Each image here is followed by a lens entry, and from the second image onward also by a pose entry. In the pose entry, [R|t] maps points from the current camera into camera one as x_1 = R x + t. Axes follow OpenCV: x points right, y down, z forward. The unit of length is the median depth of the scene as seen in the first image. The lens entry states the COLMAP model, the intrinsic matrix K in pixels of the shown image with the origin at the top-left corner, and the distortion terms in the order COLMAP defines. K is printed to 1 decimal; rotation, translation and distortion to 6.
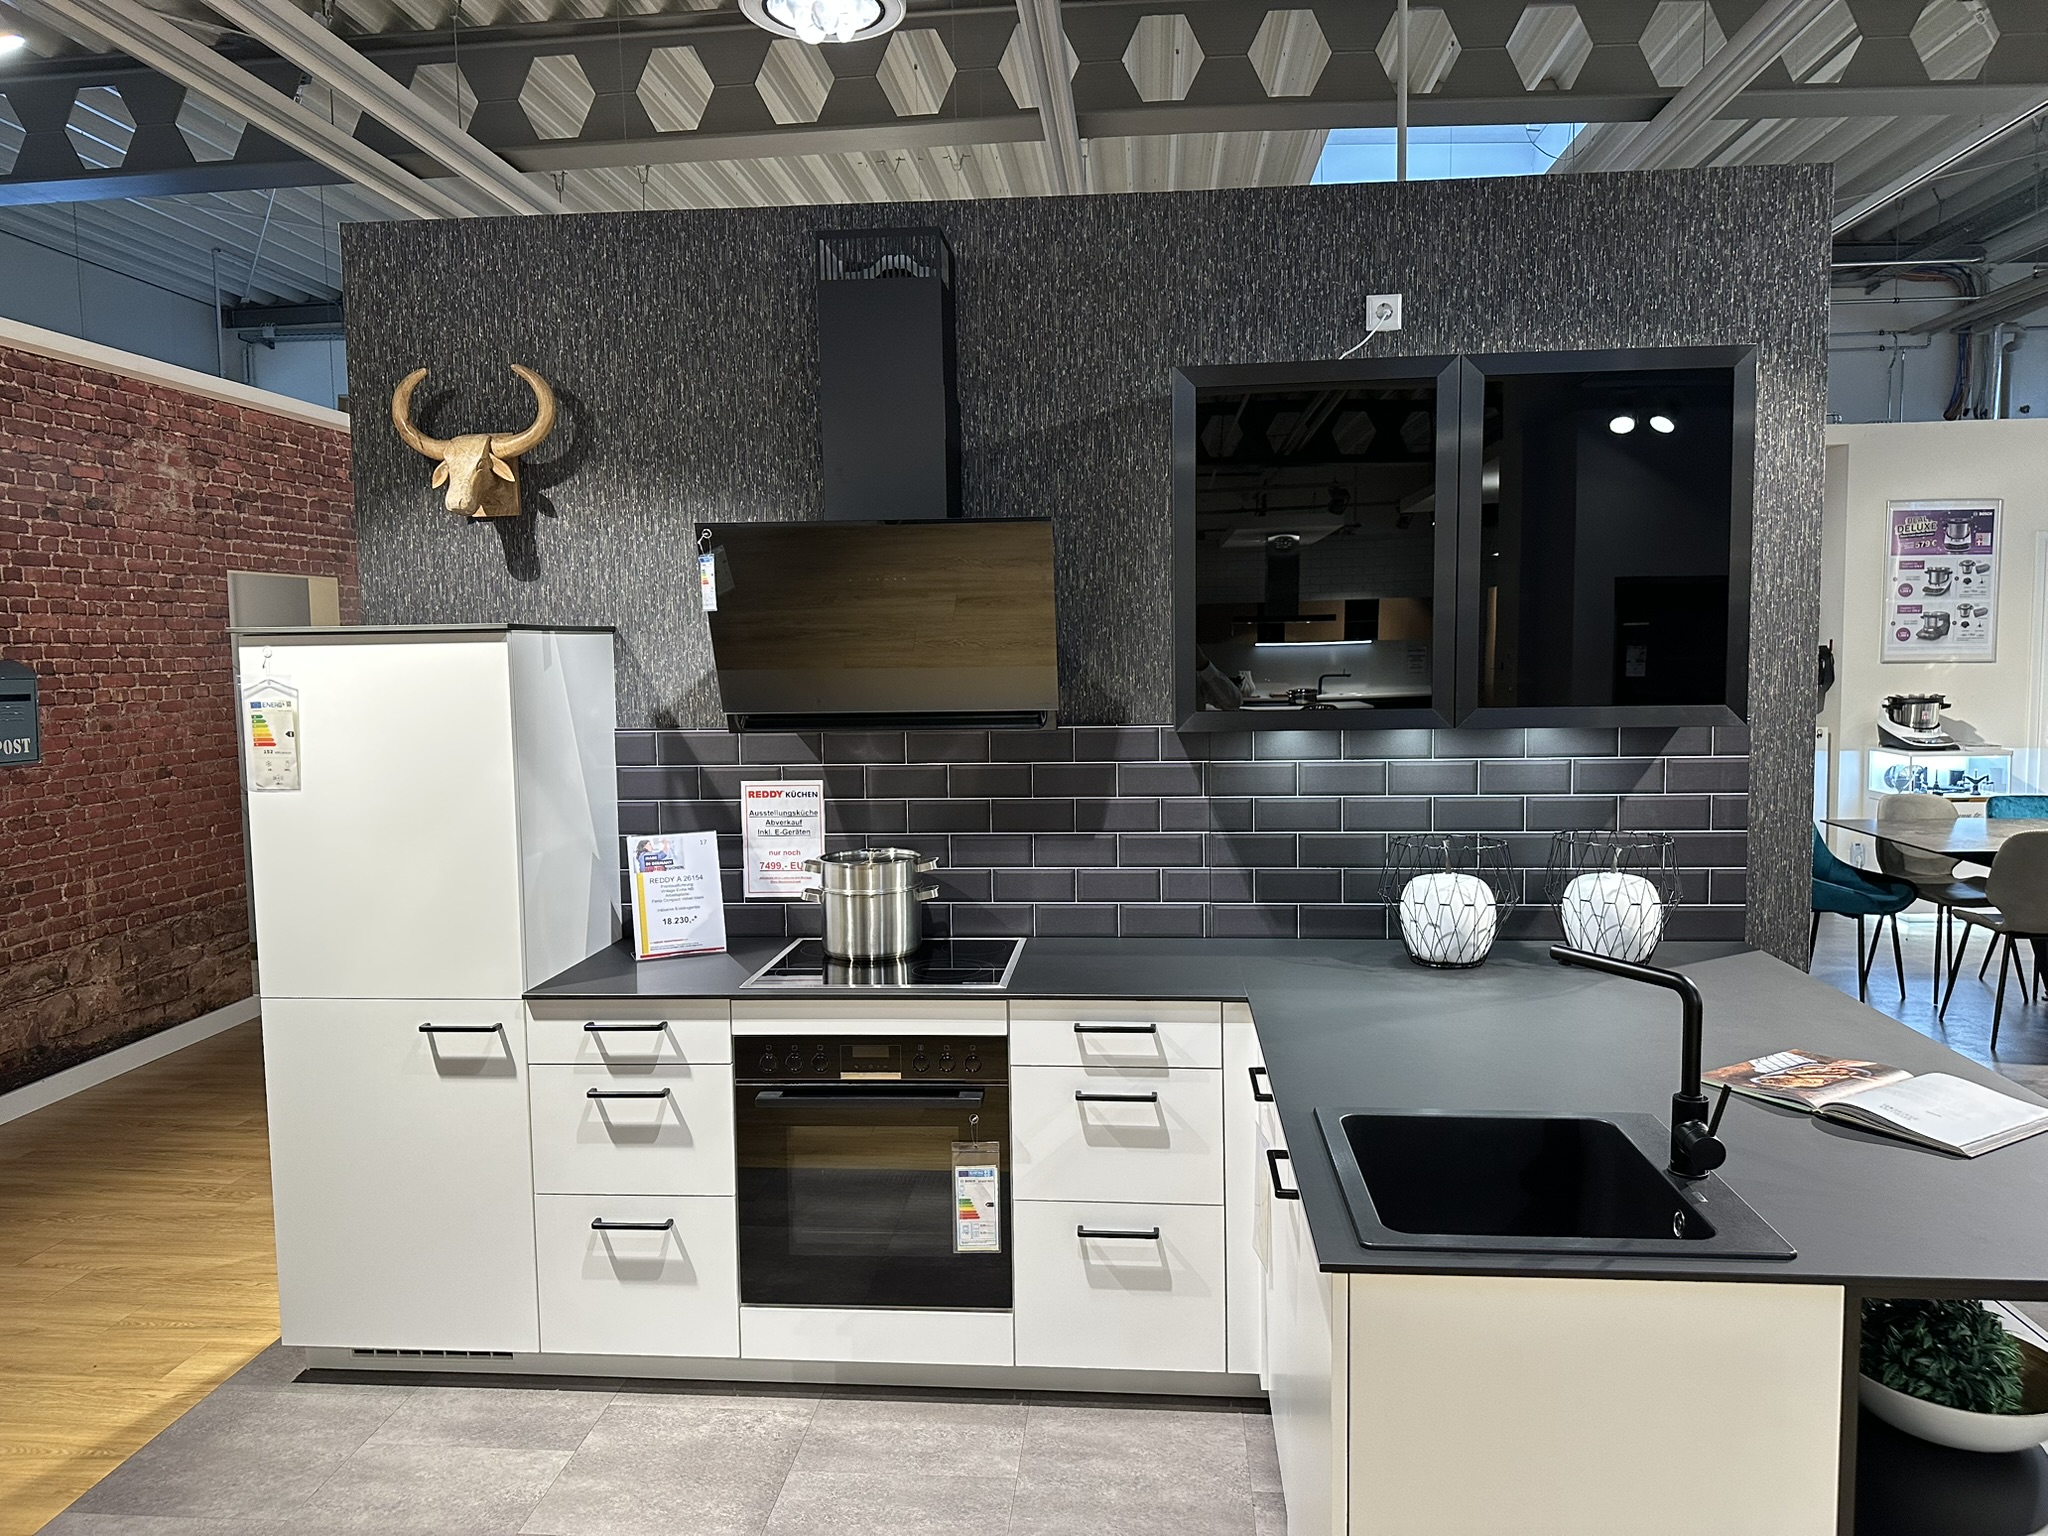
lens RADIAL K [[1423.6, 0, 1038.4], [0, 1423.6, 759.7], [0, 0, 1]] dist [0.120439, -0.155913]
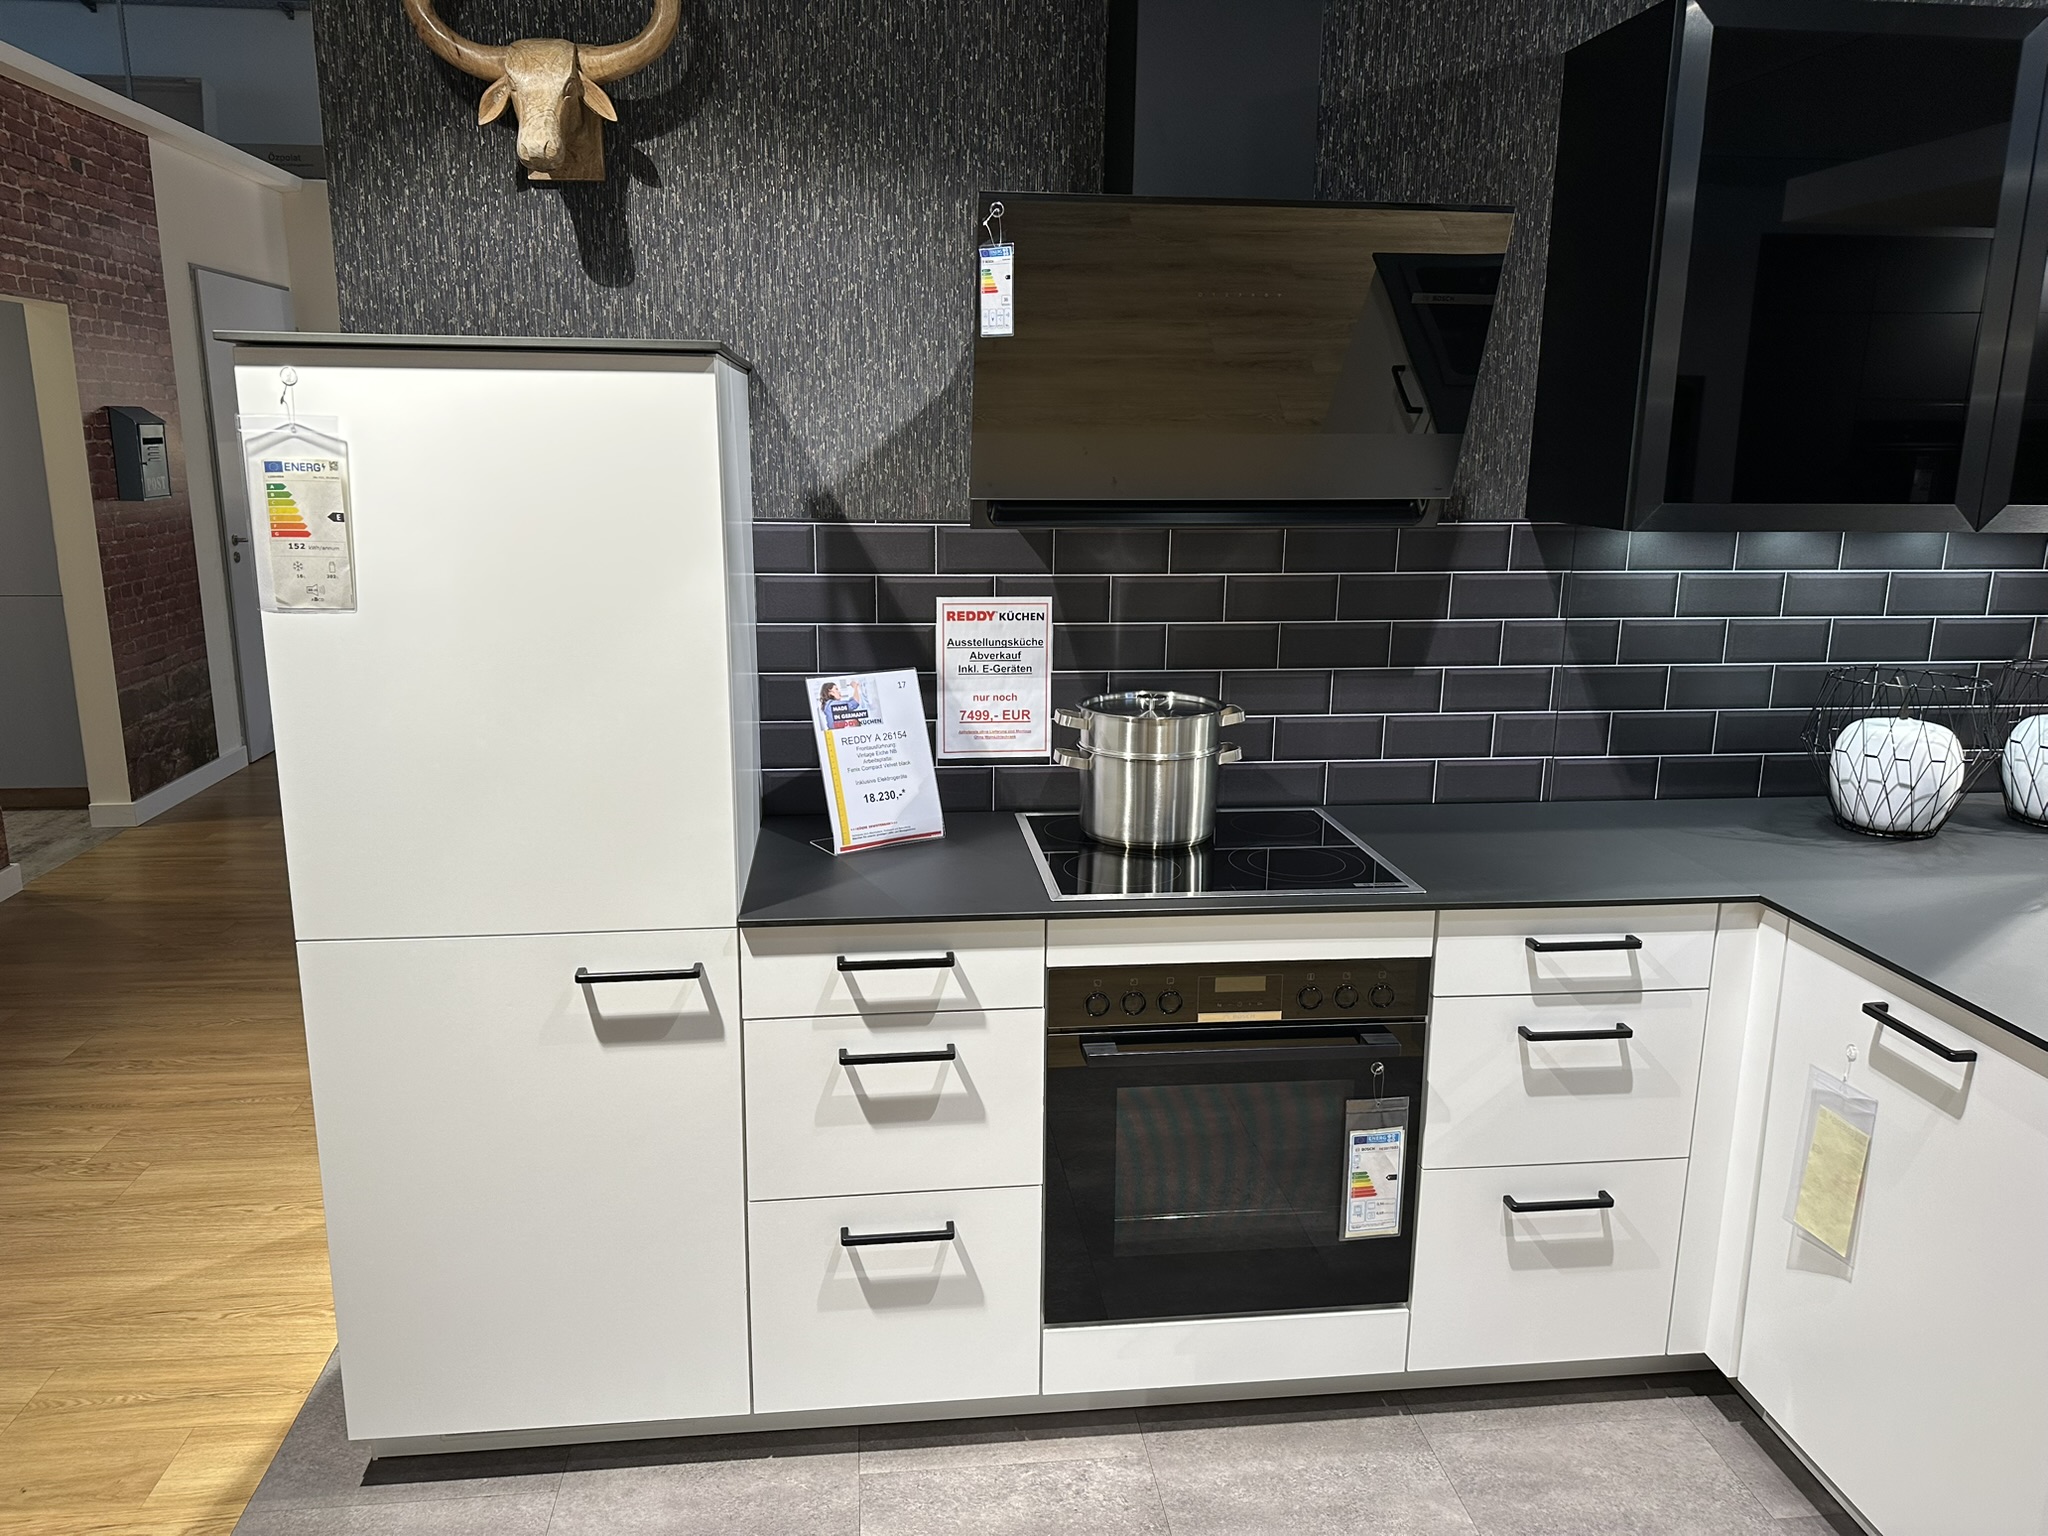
lens RADIAL K [[1447.4, 0, 1027.2], [0, 1447.4, 755.5], [0, 0, 1]] dist [0.100747, -0.144051]
pose [[0.978579, -0.019162, 0.204976, -0.329690], [-0.007863, 0.991454, 0.130222, -0.000970], [-0.205719, -0.129045, 0.970065, 0.303667]]
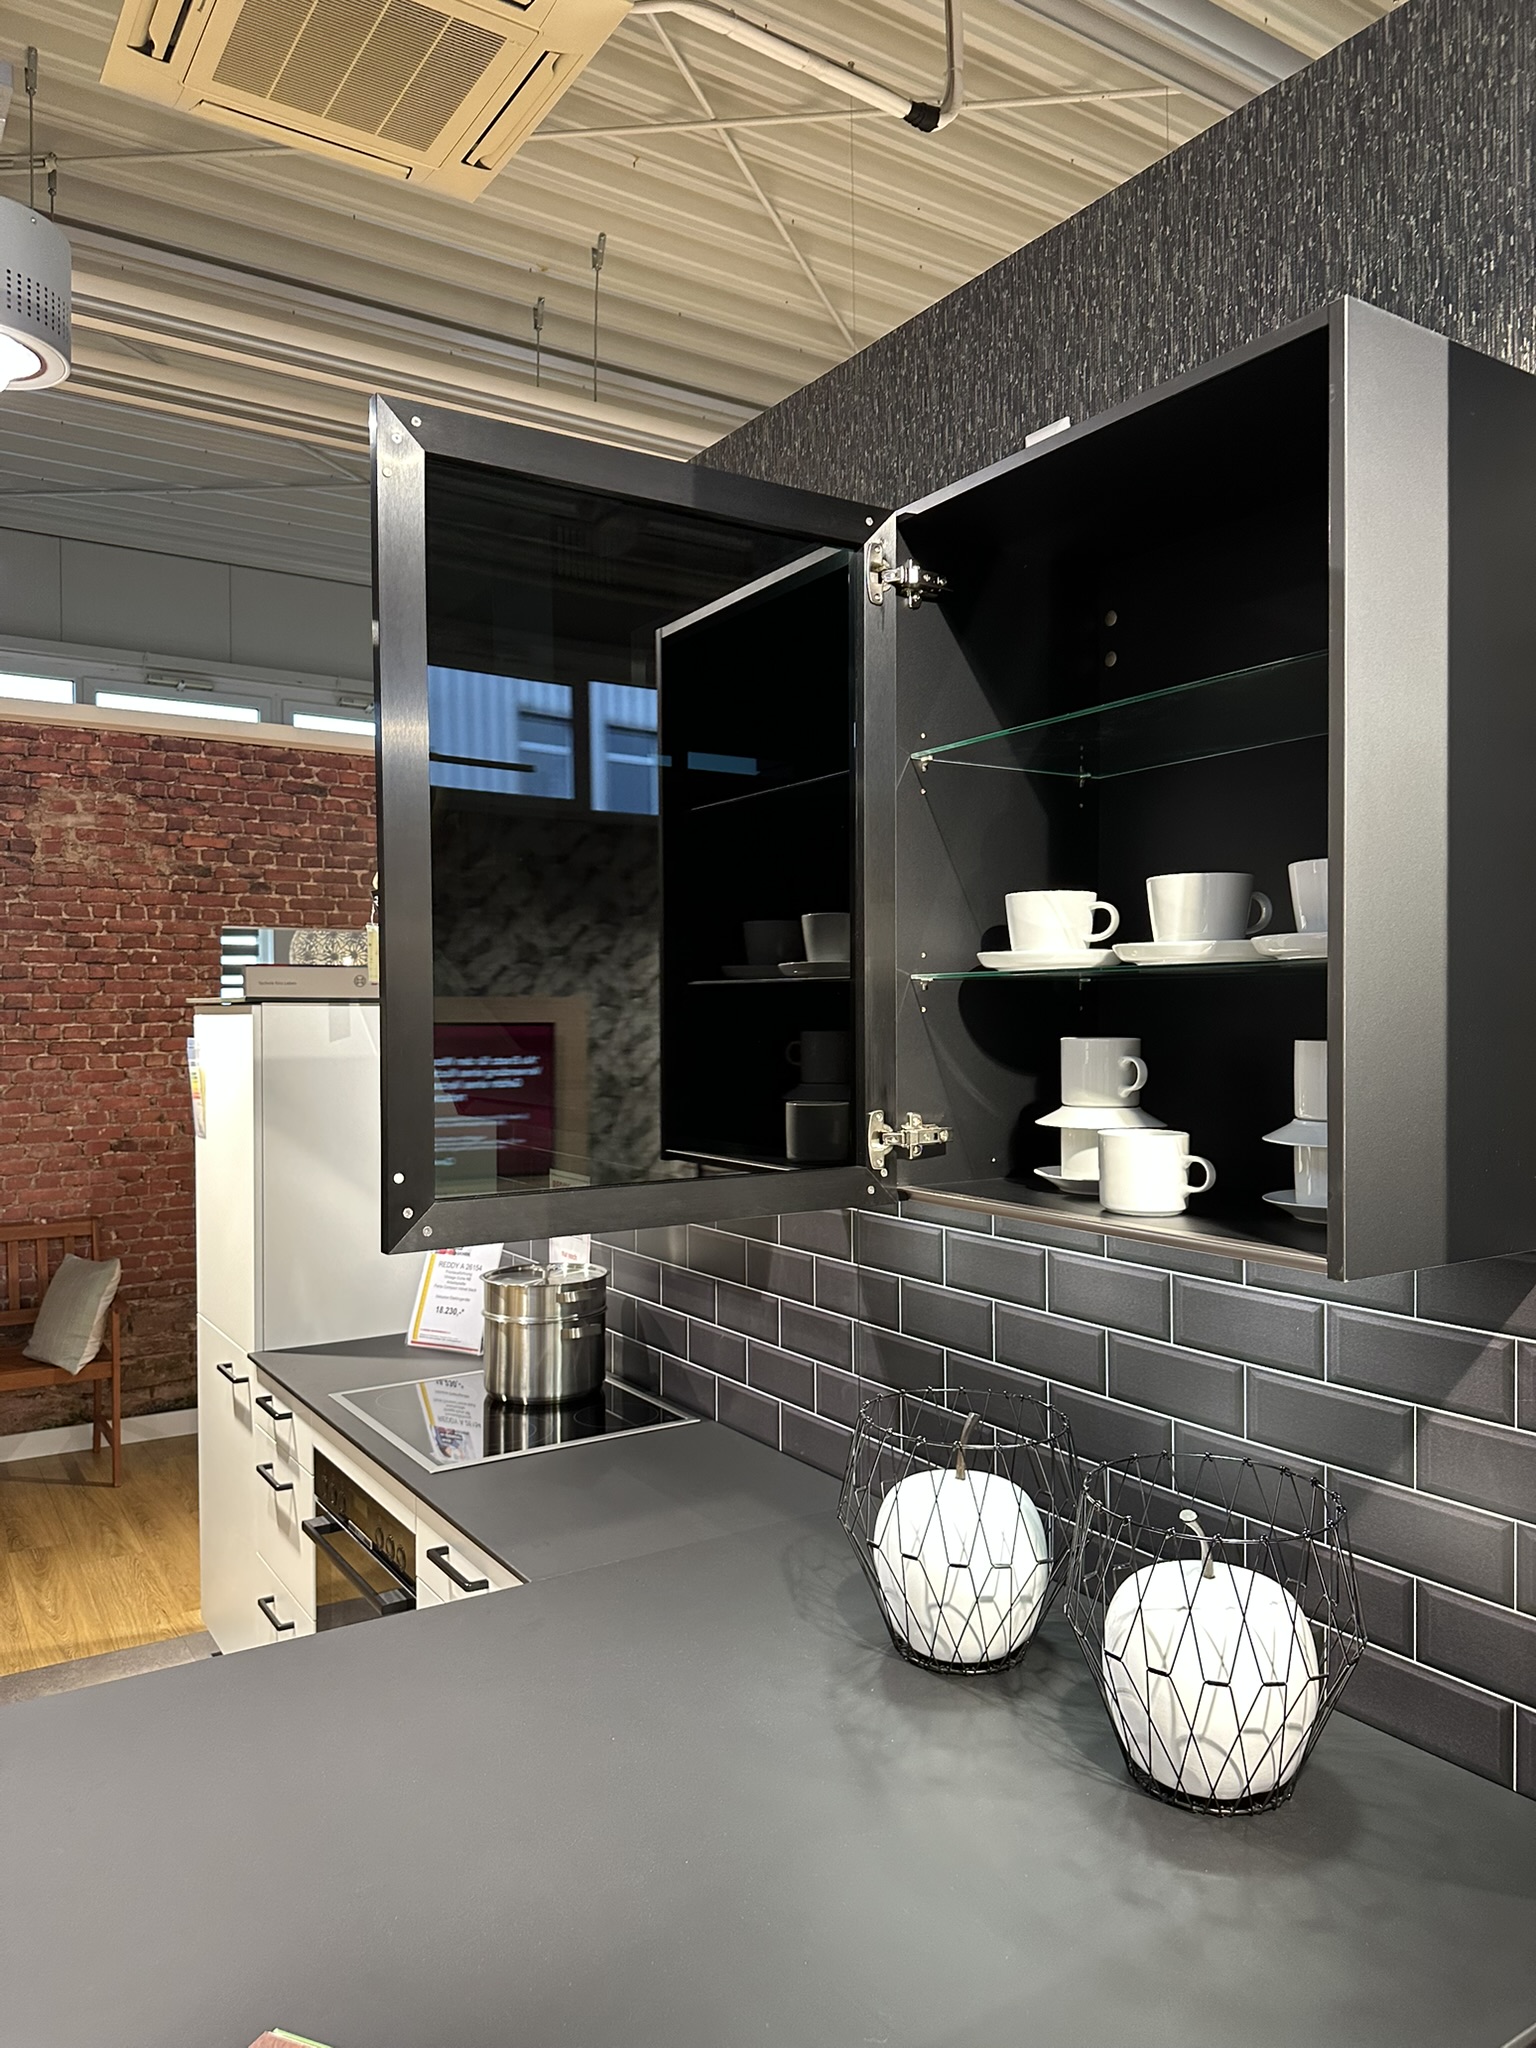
lens RADIAL K [[1437.2, 0, 759.7], [0, 1437.2, 1039.8], [0, 0, 1]] dist [0.084913, -0.110536]
pose [[0.613735, 0.029808, -0.788949, 0.621705], [-0.071079, 0.997315, -0.017612, -0.063202], [0.786306, 0.066887, 0.614206, 0.571598]]
